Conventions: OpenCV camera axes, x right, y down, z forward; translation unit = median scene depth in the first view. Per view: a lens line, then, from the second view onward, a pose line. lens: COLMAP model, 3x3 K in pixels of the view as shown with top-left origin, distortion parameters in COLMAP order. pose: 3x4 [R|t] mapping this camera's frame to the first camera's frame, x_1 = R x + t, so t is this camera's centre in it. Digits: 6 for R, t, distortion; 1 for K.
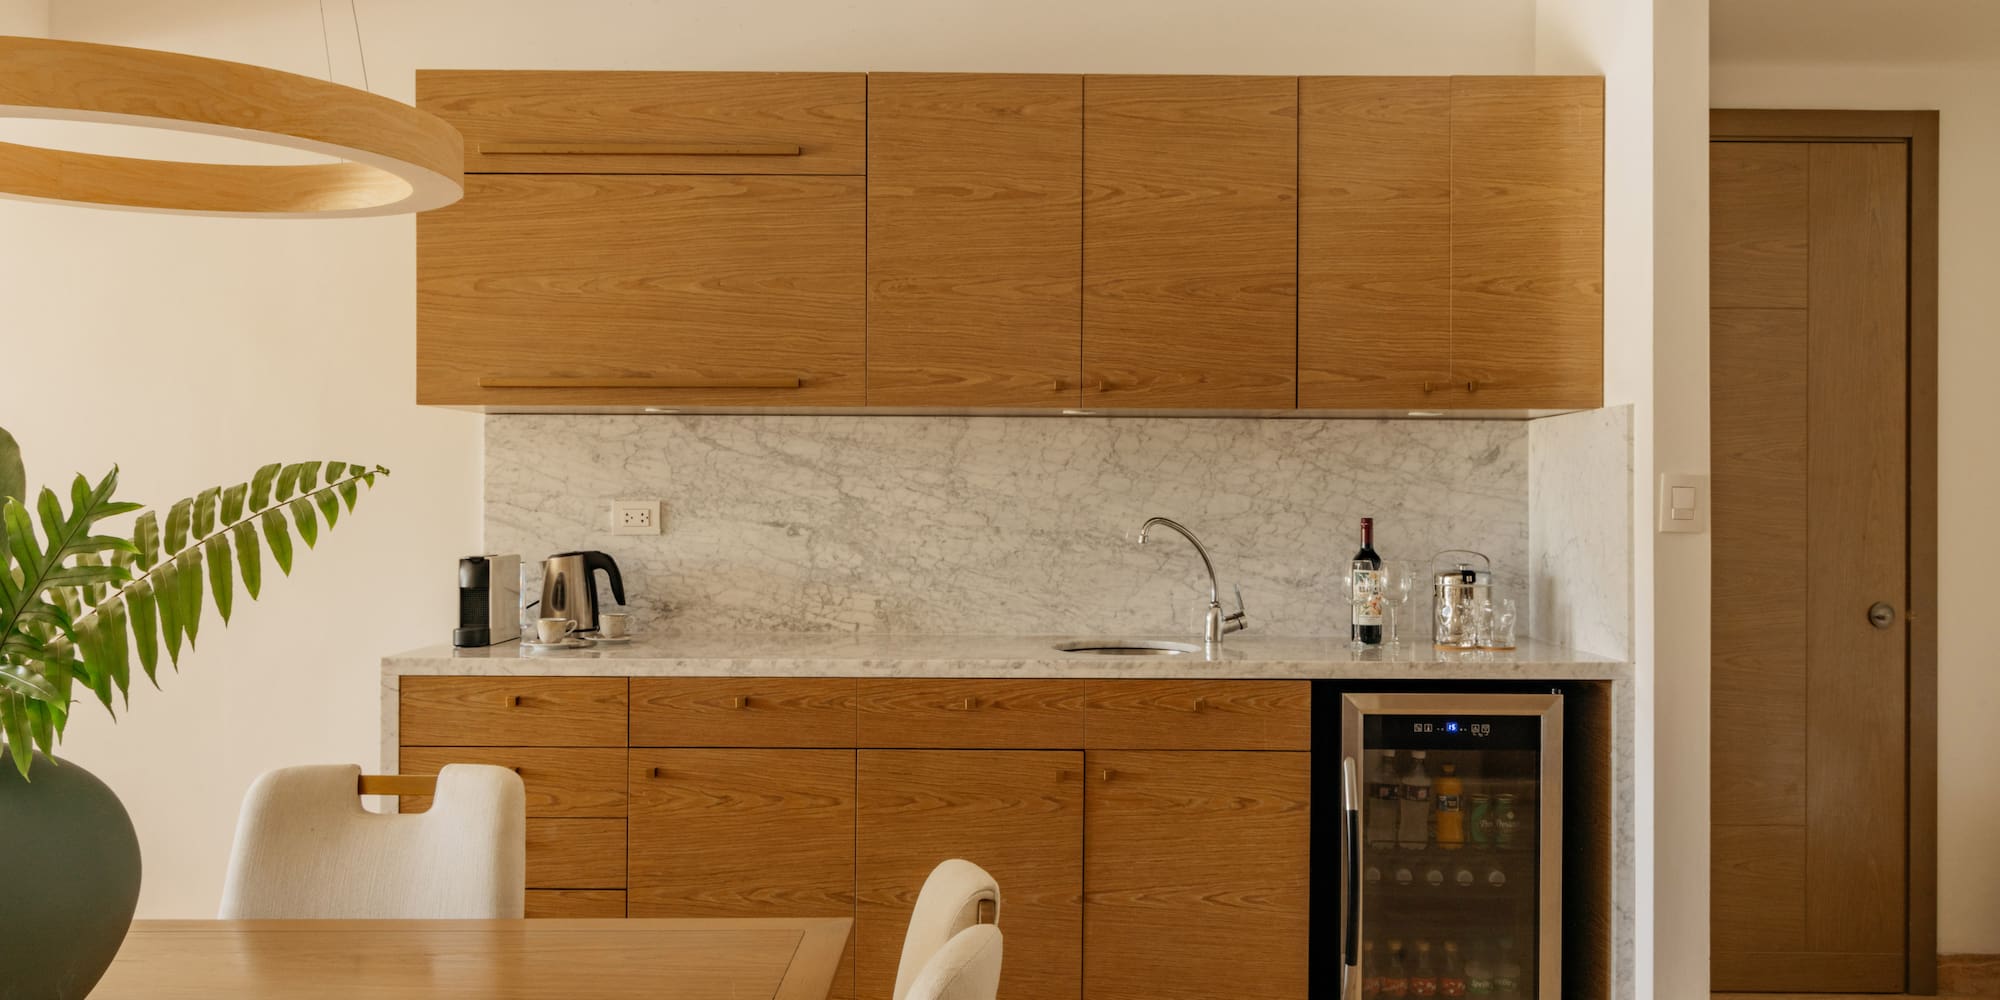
lens RADIAL K [[1523.0, 0, 1000.0], [0, 1523.0, 500.0], [0, 0, 1]] dist [-0.003180, 0.000566]
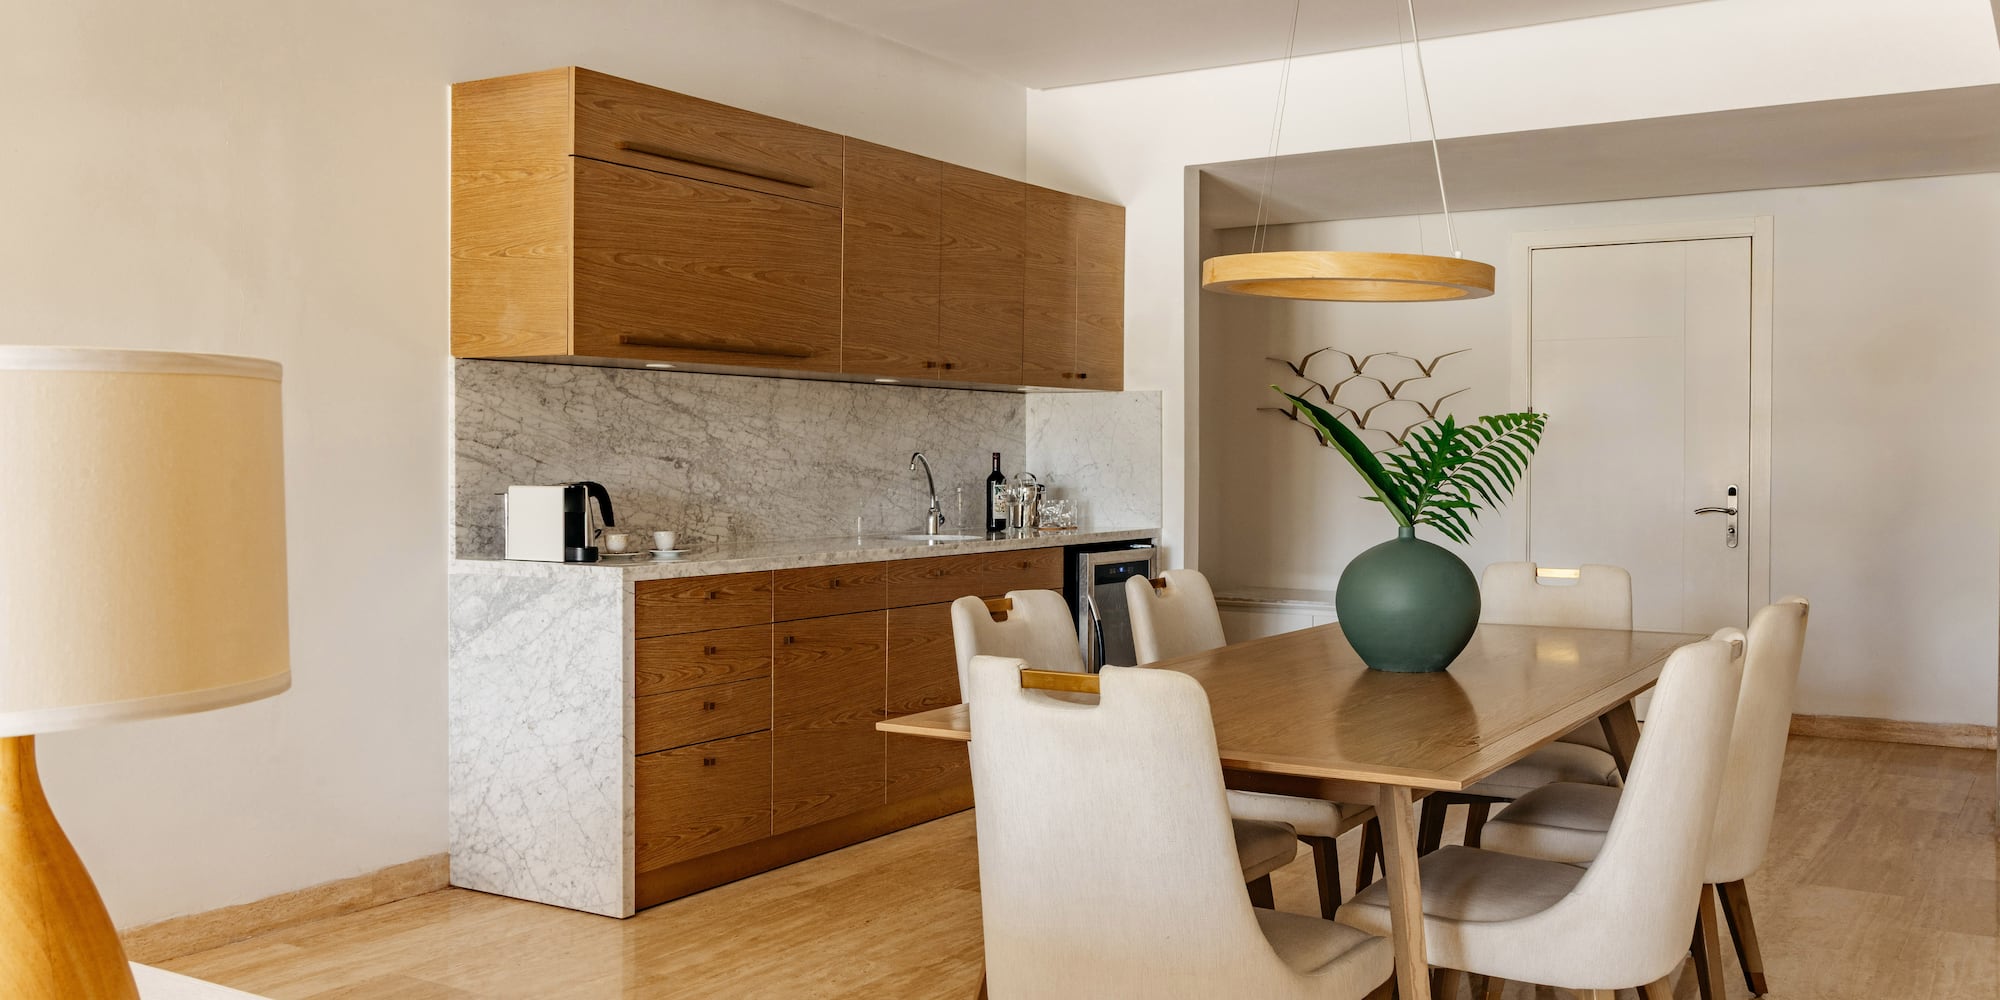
lens RADIAL K [[1673.5, 0, 1000.0], [0, 1673.5, 500.0], [0, 0, 1]] dist [-0.002698, 0.000006]
pose [[0.553077, -0.023556, 0.832797, -1.167462], [-0.001555, 0.999569, 0.029306, 0.009279], [-0.833129, -0.017503, 0.552802, 0.017837]]
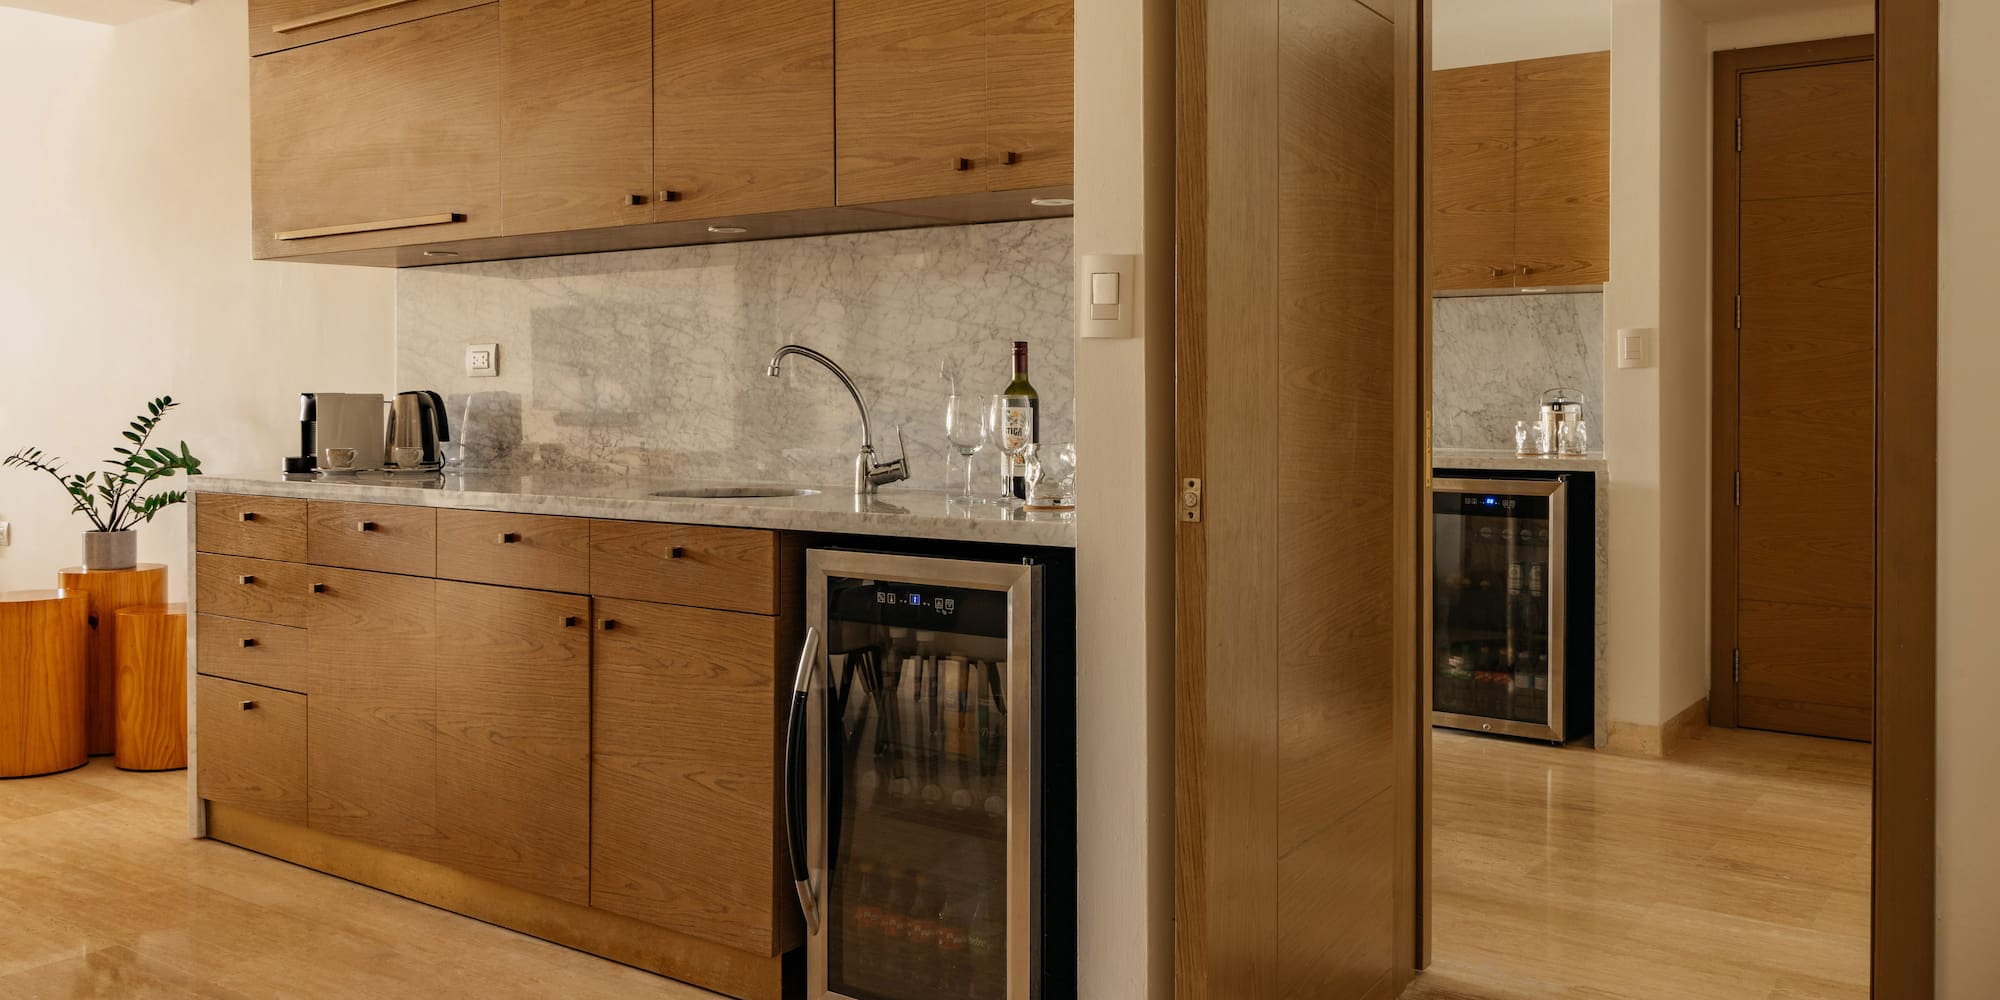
lens RADIAL K [[1624.5, 0, 761.4], [0, 1624.5, 403.9], [0, 0, 1]] dist [-0.000824, 0.000387]
pose [[0.785961, 0.001504, -0.618275, 0.622059], [0.002424, 0.999982, 0.005514, 0.037092], [0.618272, -0.005833, 0.785943, 0.250388]]
